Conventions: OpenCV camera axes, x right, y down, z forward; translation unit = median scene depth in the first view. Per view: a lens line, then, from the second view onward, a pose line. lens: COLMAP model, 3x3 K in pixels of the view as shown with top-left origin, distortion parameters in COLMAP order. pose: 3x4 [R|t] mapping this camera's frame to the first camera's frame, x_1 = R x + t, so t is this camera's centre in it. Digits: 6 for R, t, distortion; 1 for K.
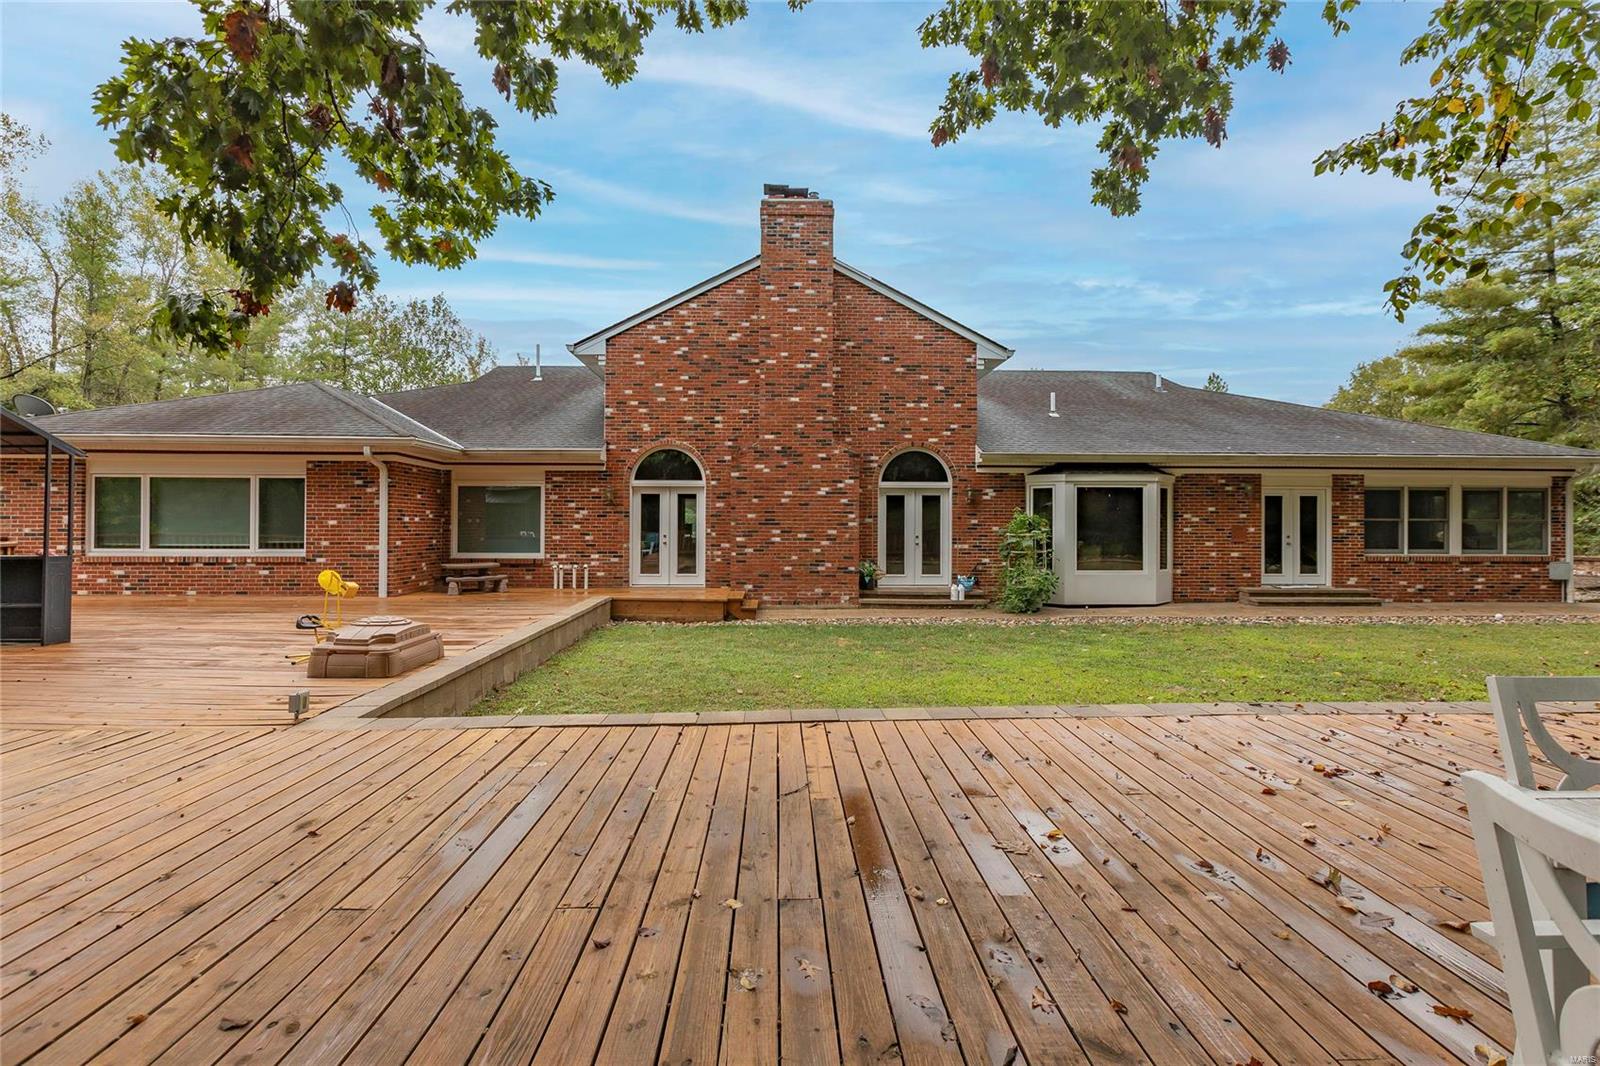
lens RADIAL K [[767.3, 0, 793.4], [0, 767.3, 521.3], [0, 0, 1]] dist [-0.008255, 0.000201]
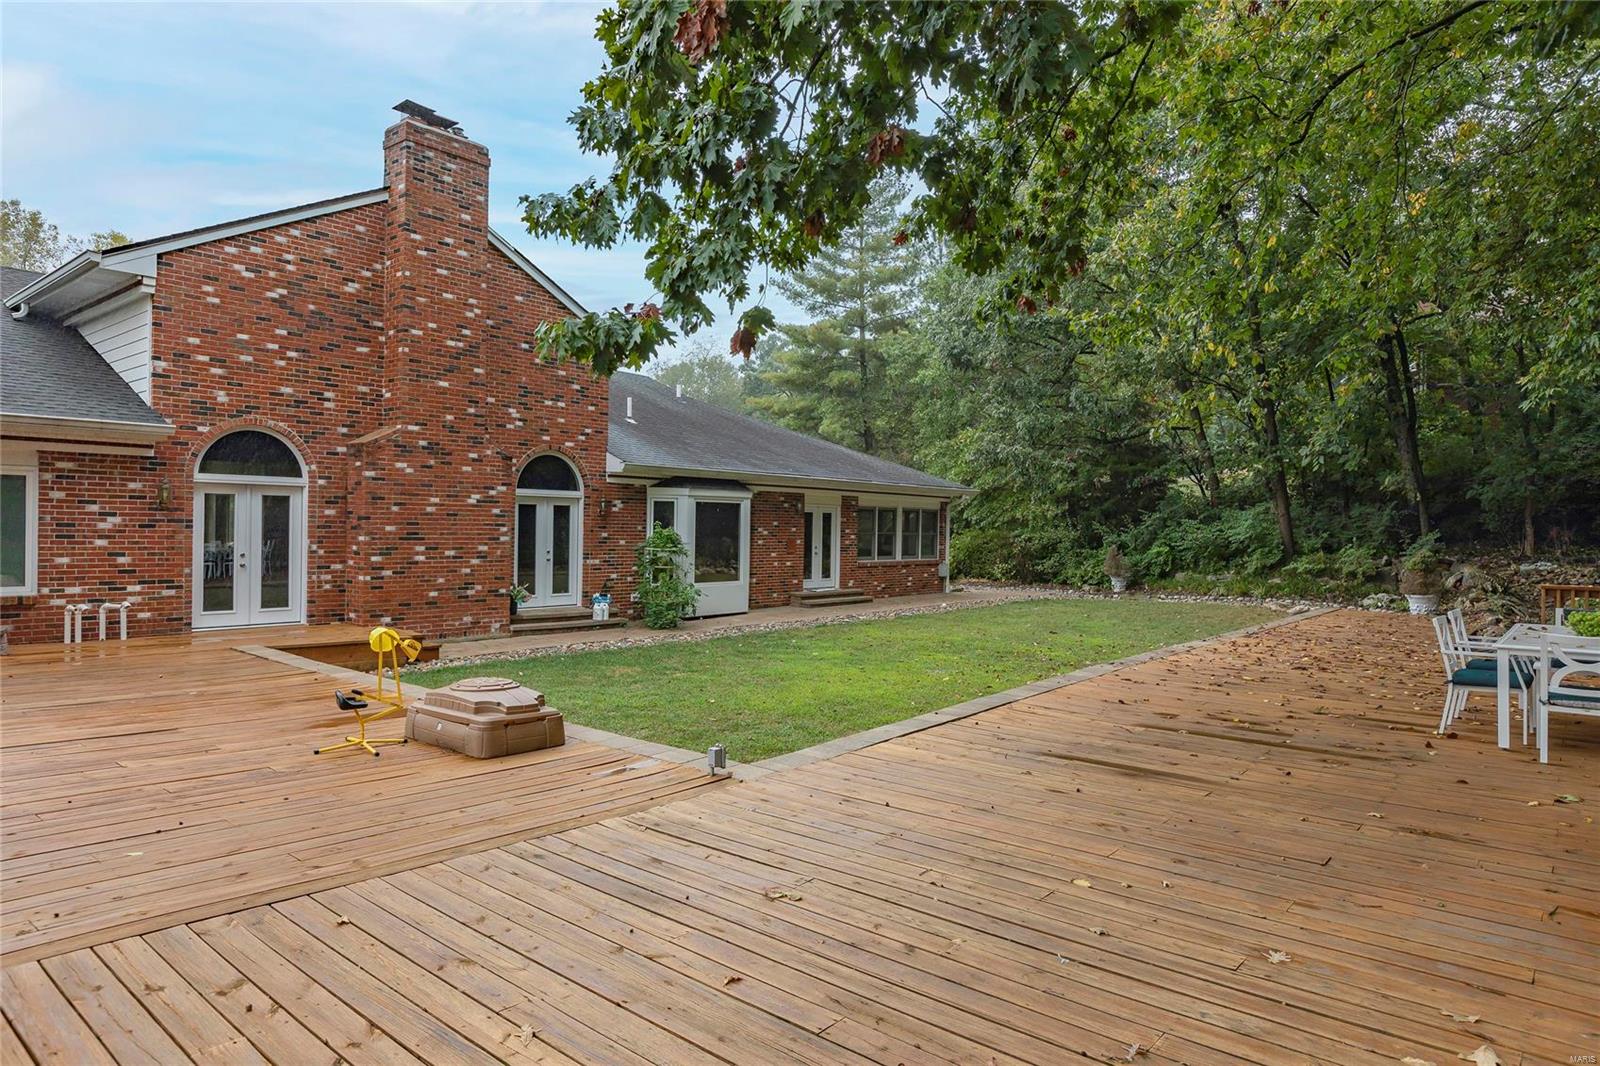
lens RADIAL K [[966.2, 0, 792.1], [0, 966.2, 539.1], [0, 0, 1]] dist [-0.002459, -0.000830]
pose [[0.666202, -0.002702, 0.745767, -0.494058], [-0.017840, 0.999650, 0.019558, -0.021694], [-0.745558, -0.026334, 0.665920, 0.047194]]
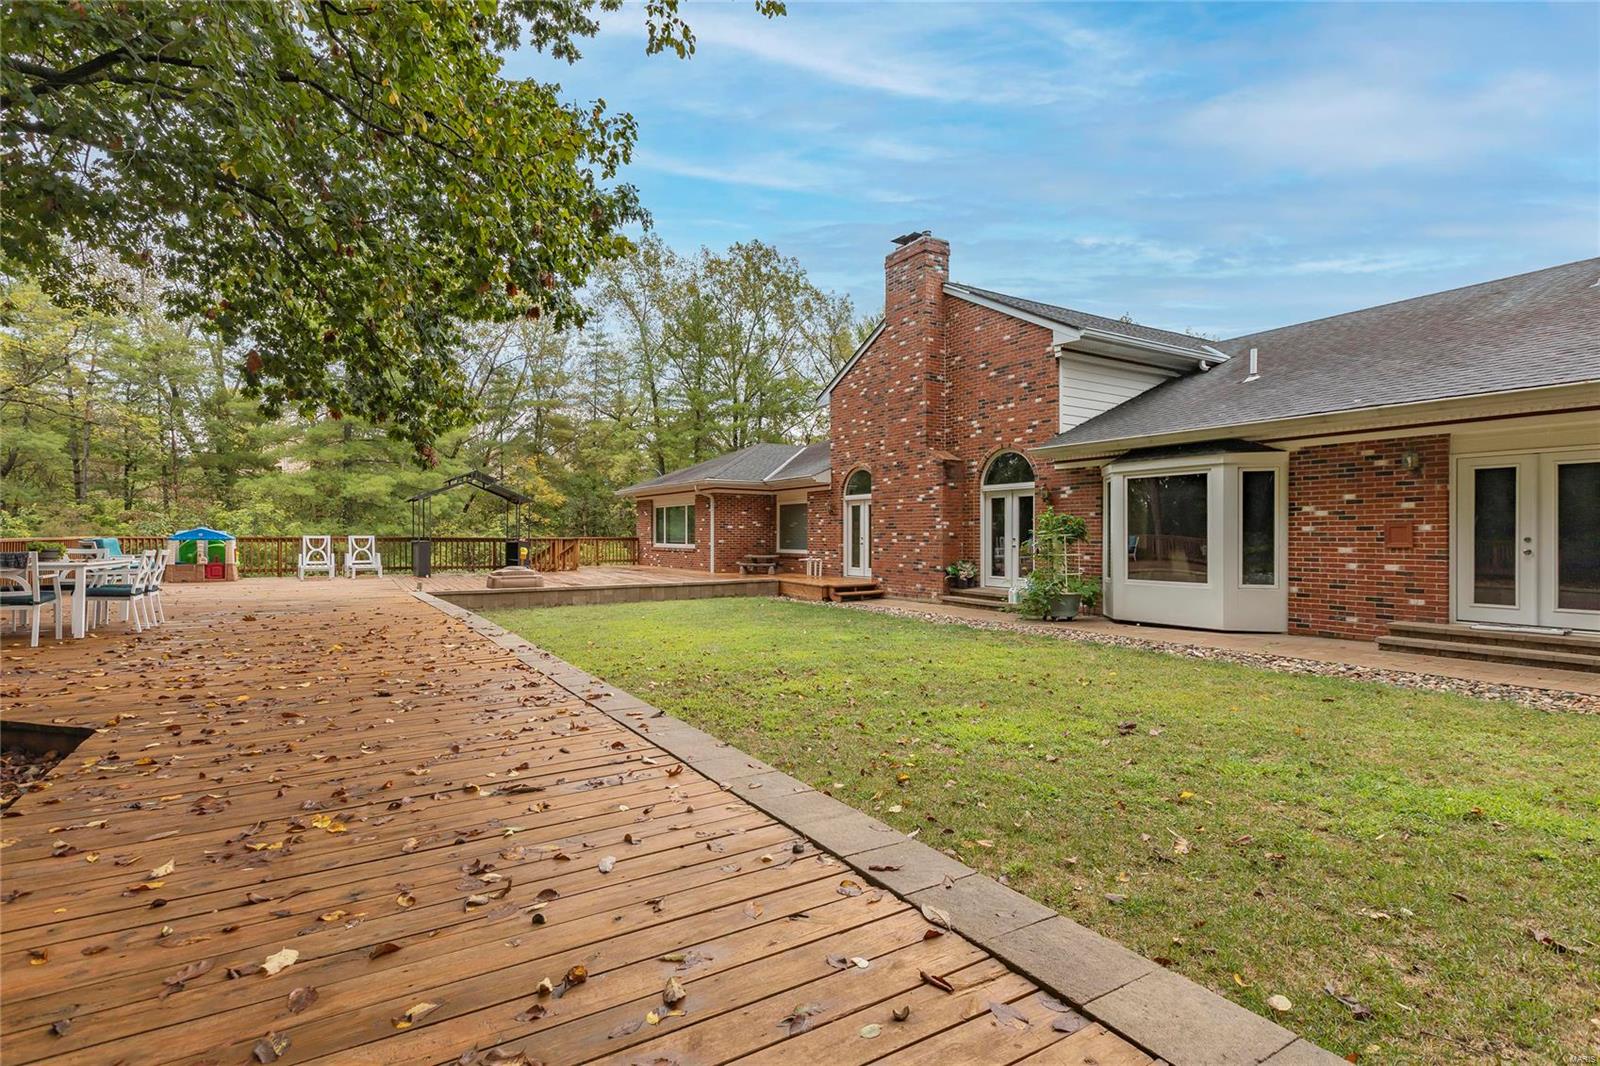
lens RADIAL K [[767.3, 0, 793.4], [0, 767.3, 534.0], [0, 0, 1]] dist [-0.008255, 0.000201]
pose [[0.497727, -0.004933, -0.867320, 0.892254], [0.002519, 0.999988, -0.004241, 0.017504], [0.867330, -0.000074, 0.497733, 0.269661]]
